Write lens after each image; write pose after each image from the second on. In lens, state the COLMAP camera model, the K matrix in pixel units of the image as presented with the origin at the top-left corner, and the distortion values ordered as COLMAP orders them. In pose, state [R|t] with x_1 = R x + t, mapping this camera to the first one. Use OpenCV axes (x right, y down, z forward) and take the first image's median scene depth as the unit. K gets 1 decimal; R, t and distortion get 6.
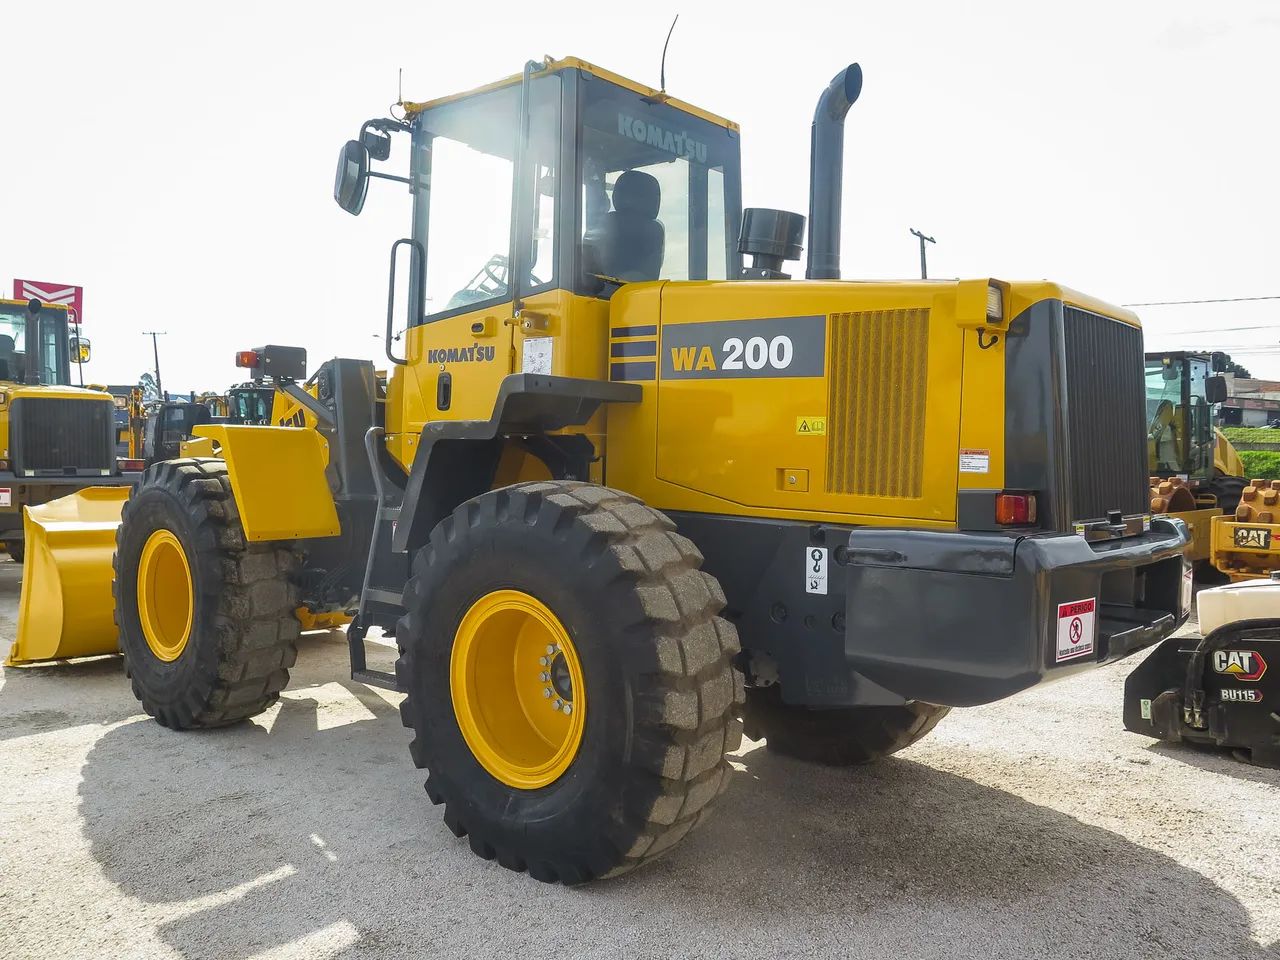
lens RADIAL K [[1065.6, 0, 640.0], [0, 1065.6, 480.0], [0, 0, 1]] dist [-0.016985, -0.007200]
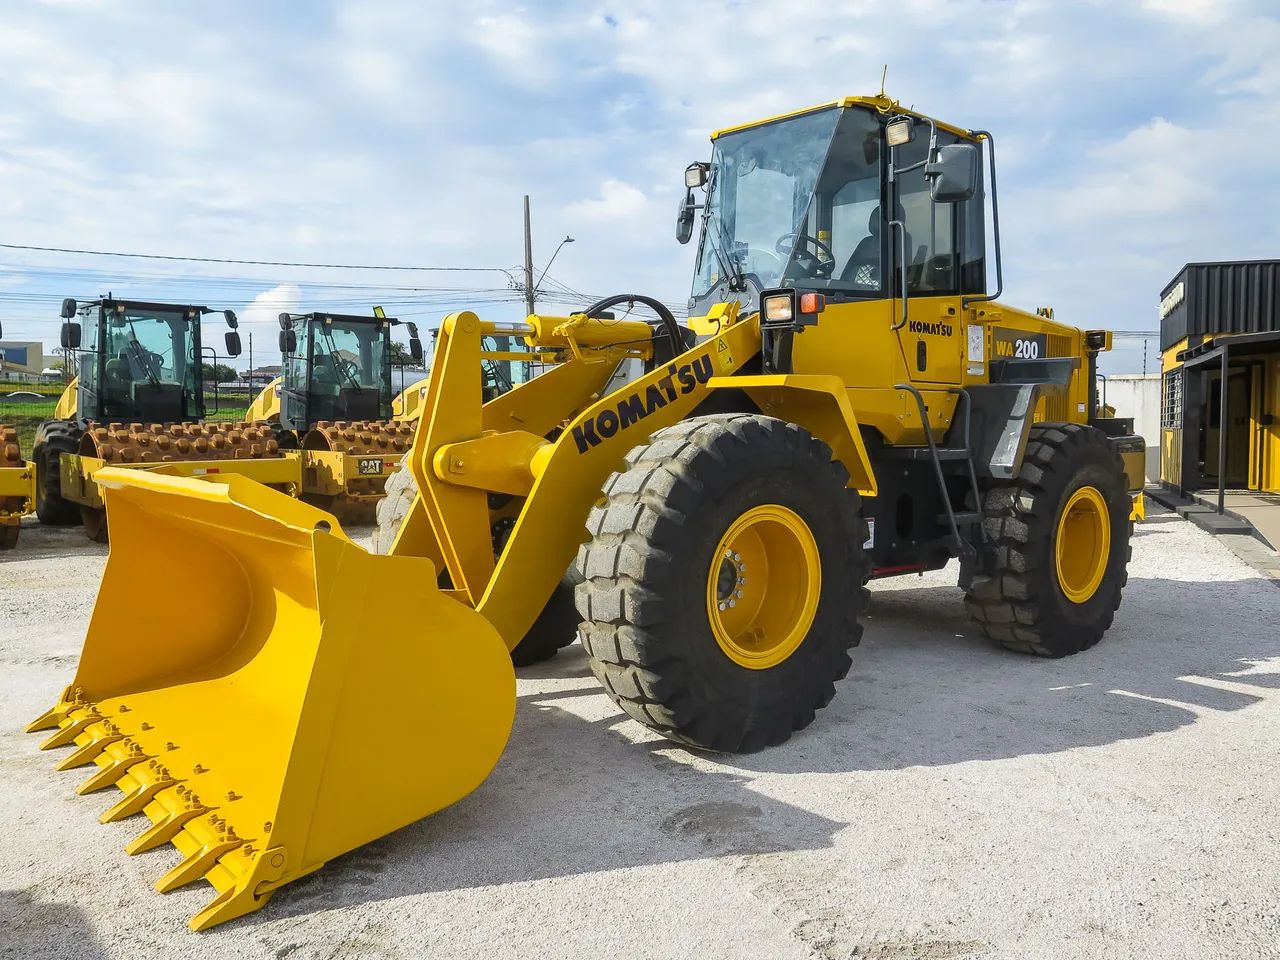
lens RADIAL K [[1065.6, 0, 640.0], [0, 1065.6, 480.0], [0, 0, 1]] dist [-0.016985, -0.007200]
pose [[0.123042, -0.077543, 0.989367, -1.445794], [0.024172, 0.996881, 0.075126, -0.039161], [-0.992107, 0.014672, 0.124532, 1.153510]]
